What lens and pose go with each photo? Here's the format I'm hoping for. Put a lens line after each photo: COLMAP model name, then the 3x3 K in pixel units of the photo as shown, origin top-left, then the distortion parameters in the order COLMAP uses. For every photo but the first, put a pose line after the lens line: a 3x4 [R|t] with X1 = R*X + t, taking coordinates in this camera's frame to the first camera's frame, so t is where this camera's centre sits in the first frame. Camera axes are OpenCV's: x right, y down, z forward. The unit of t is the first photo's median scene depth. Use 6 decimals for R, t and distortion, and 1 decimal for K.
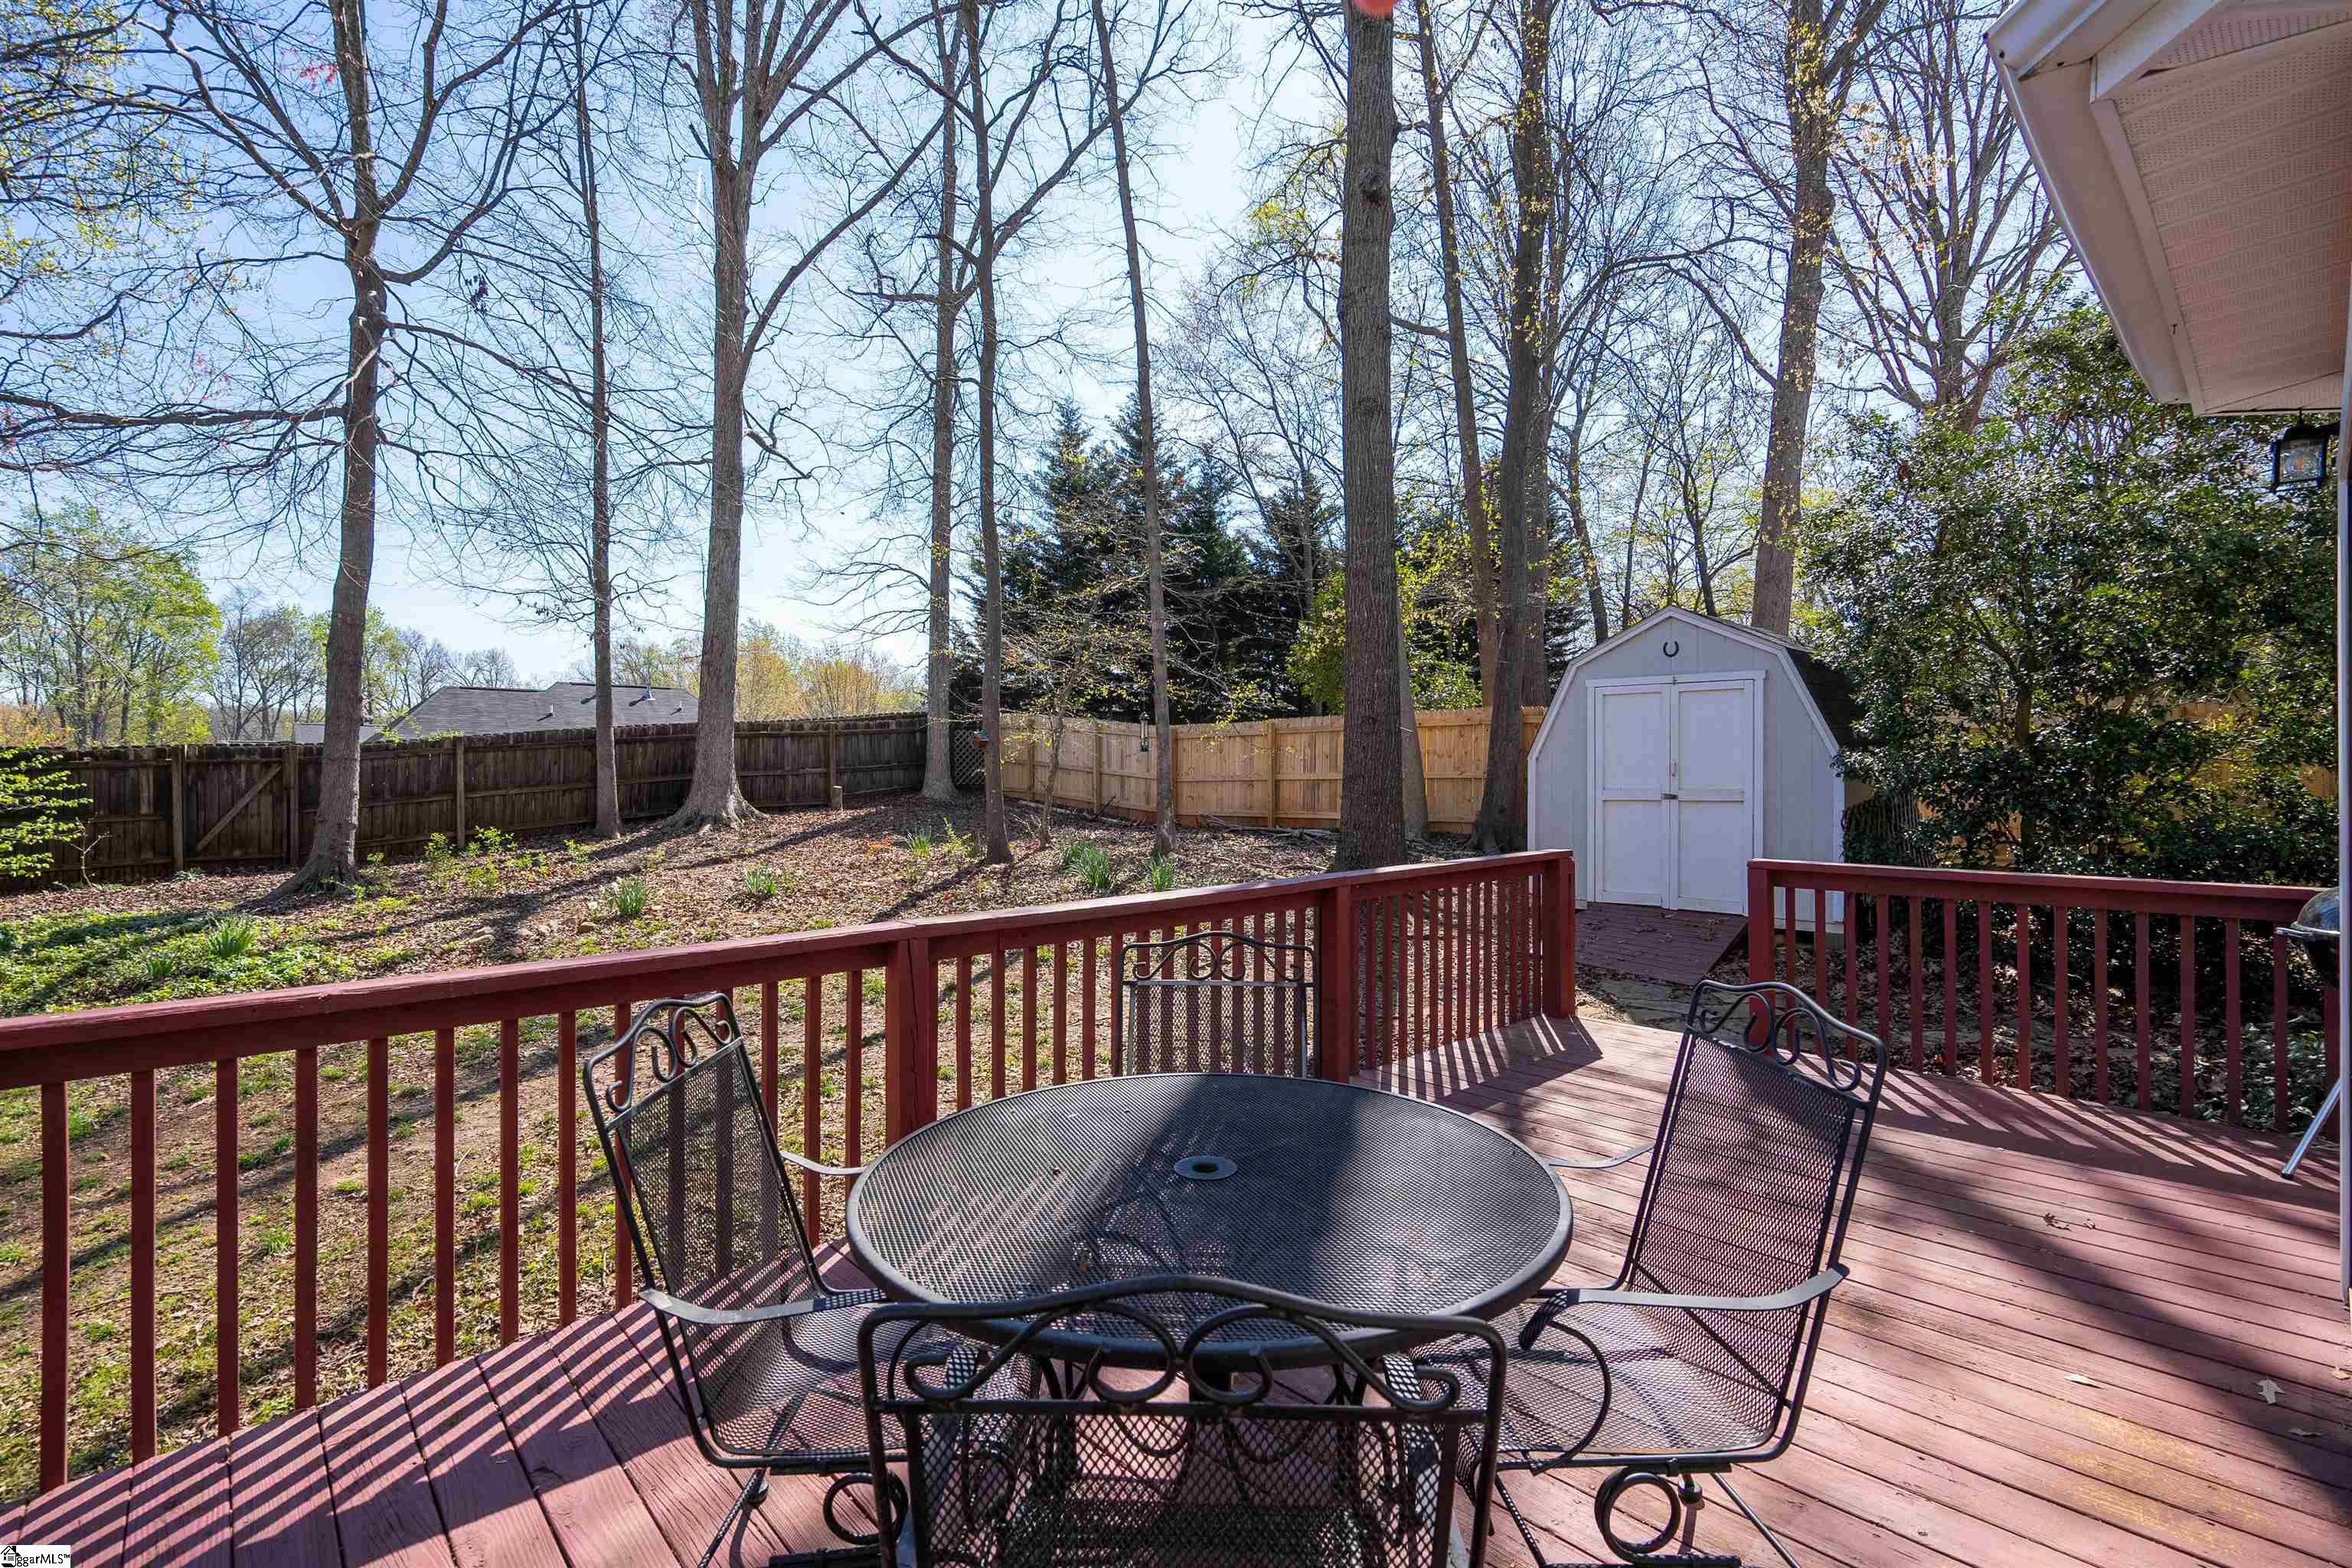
lens RADIAL K [[1071.7, 0, 1176.0], [0, 1071.7, 784.0], [0, 0, 1]] dist [-0.003719, -0.000356]
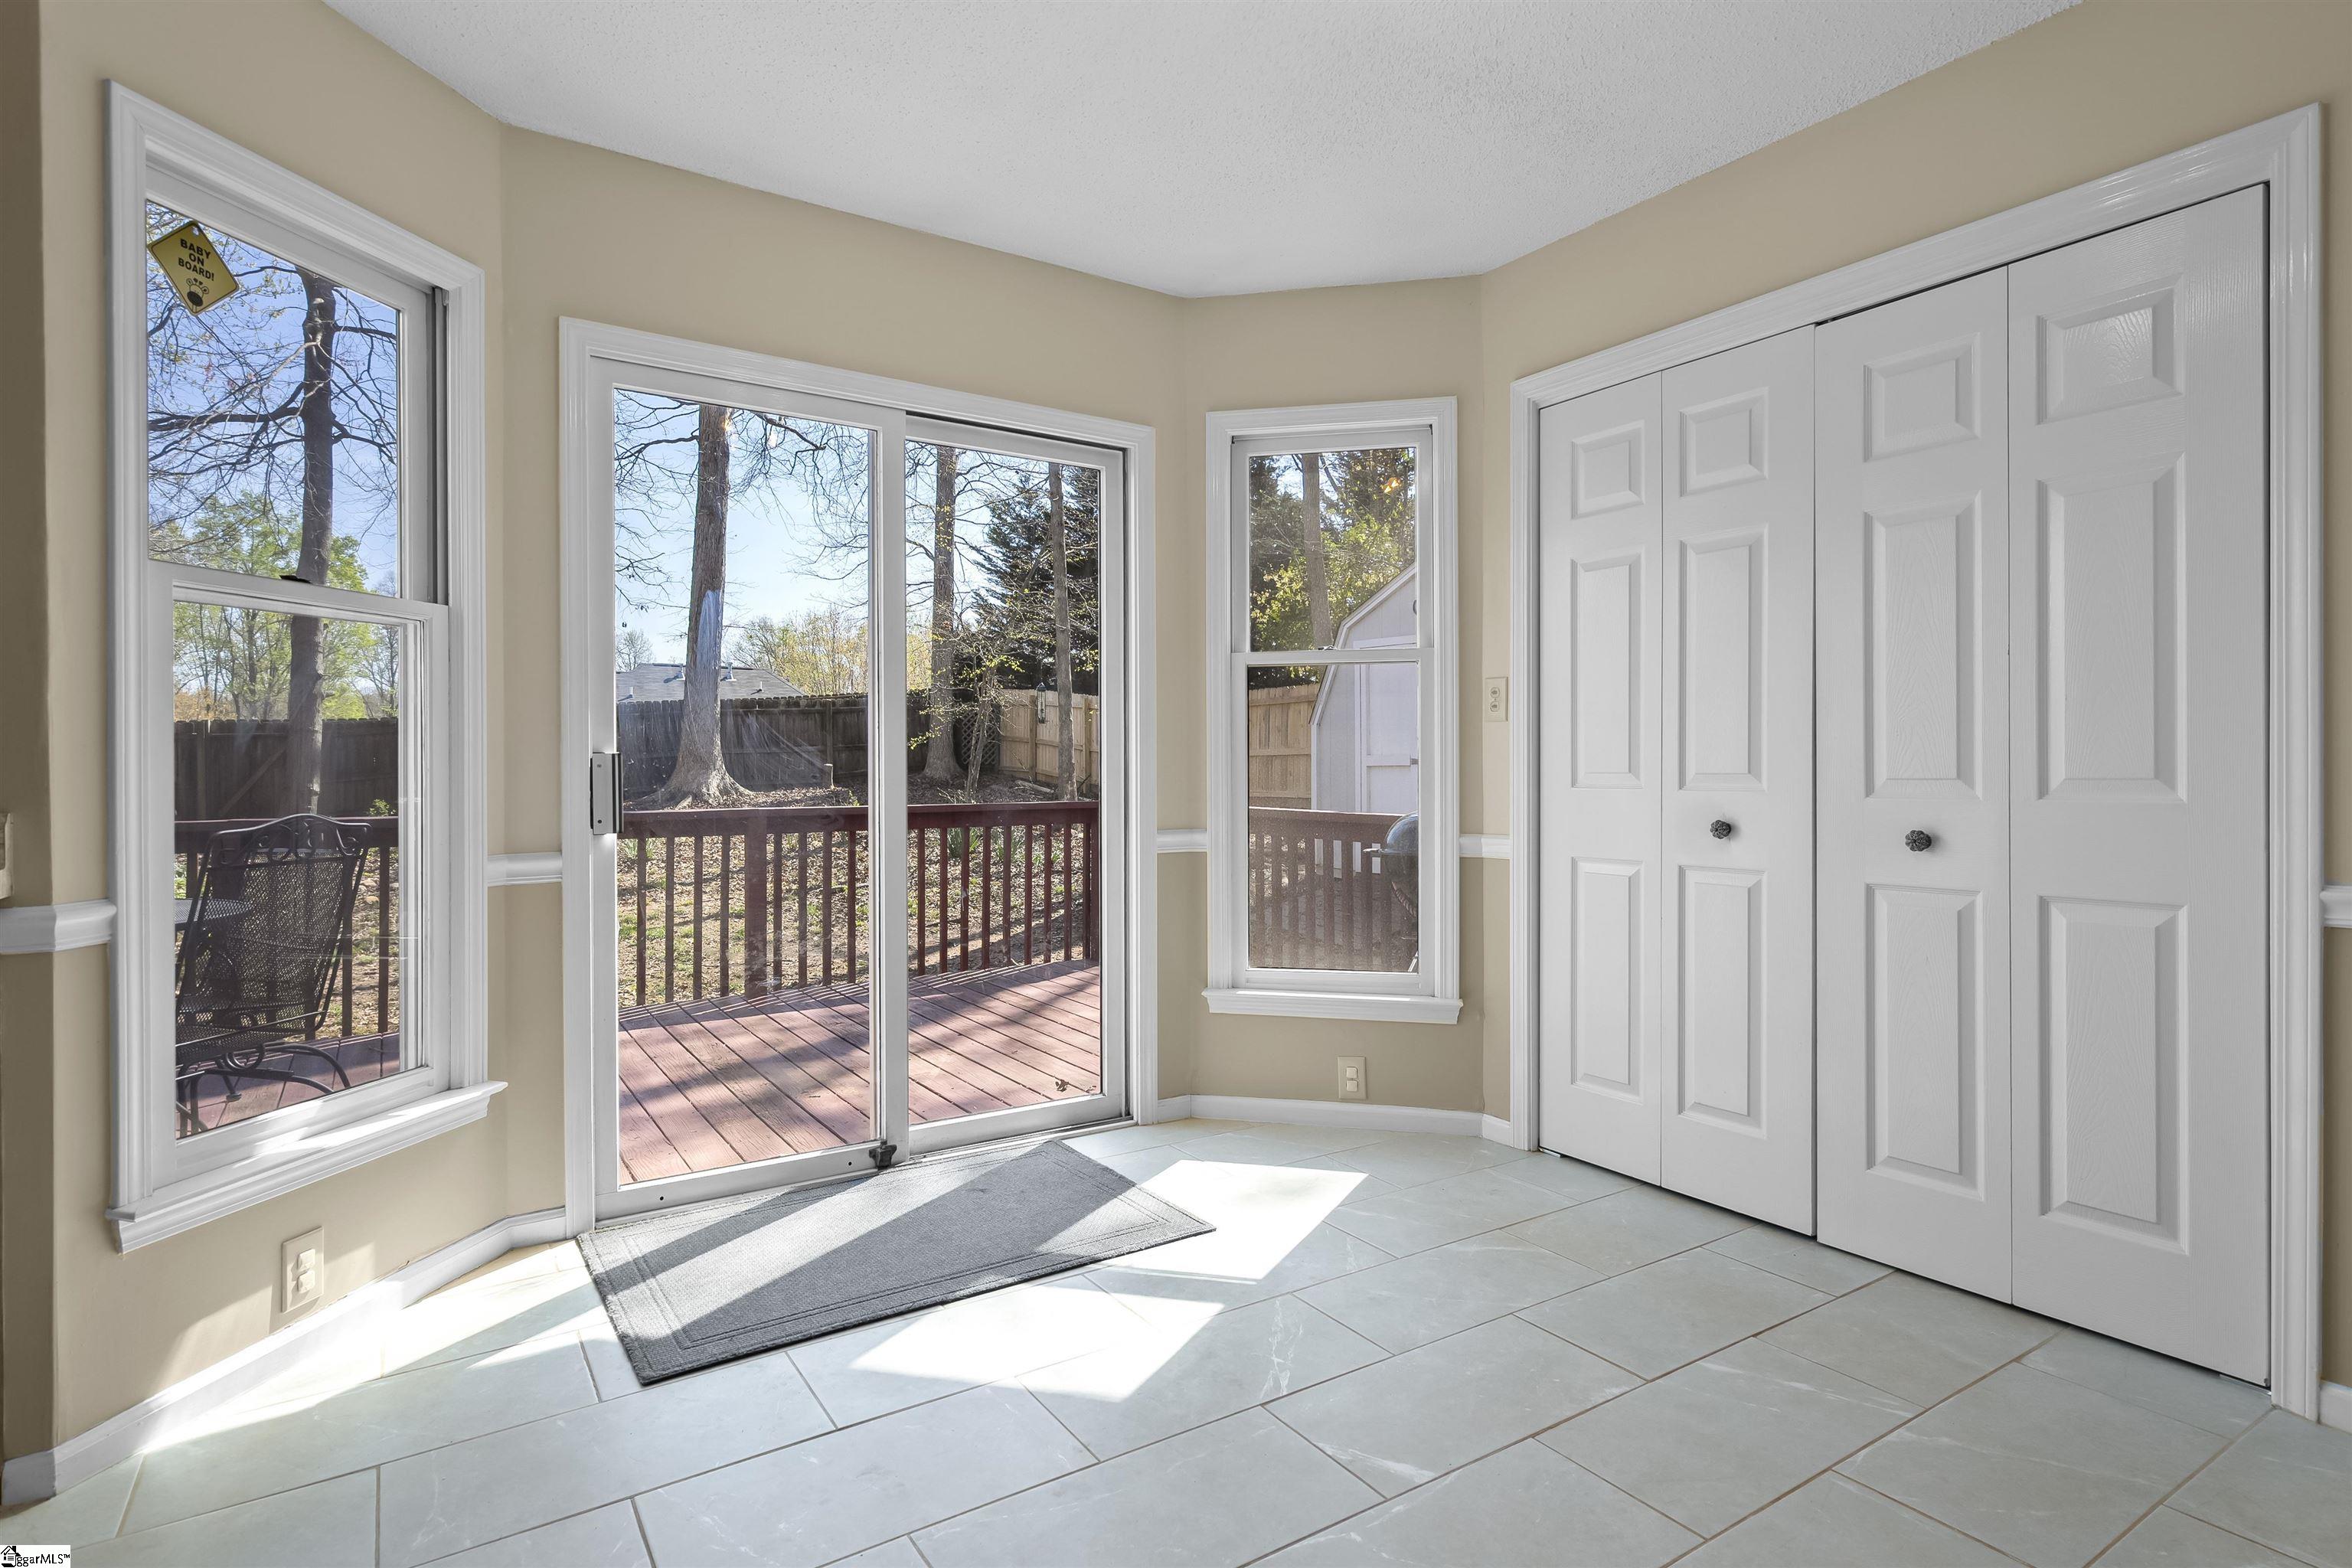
lens RADIAL K [[1201.6, 0, 1176.0], [0, 1201.6, 784.0], [0, 0, 1]] dist [-0.000044, 0.000007]
pose [[0.988031, 0.003983, -0.154201, 0.176564], [-0.002568, 0.999953, 0.009375, 0.009962], [0.154231, -0.008867, 0.987995, -0.043756]]
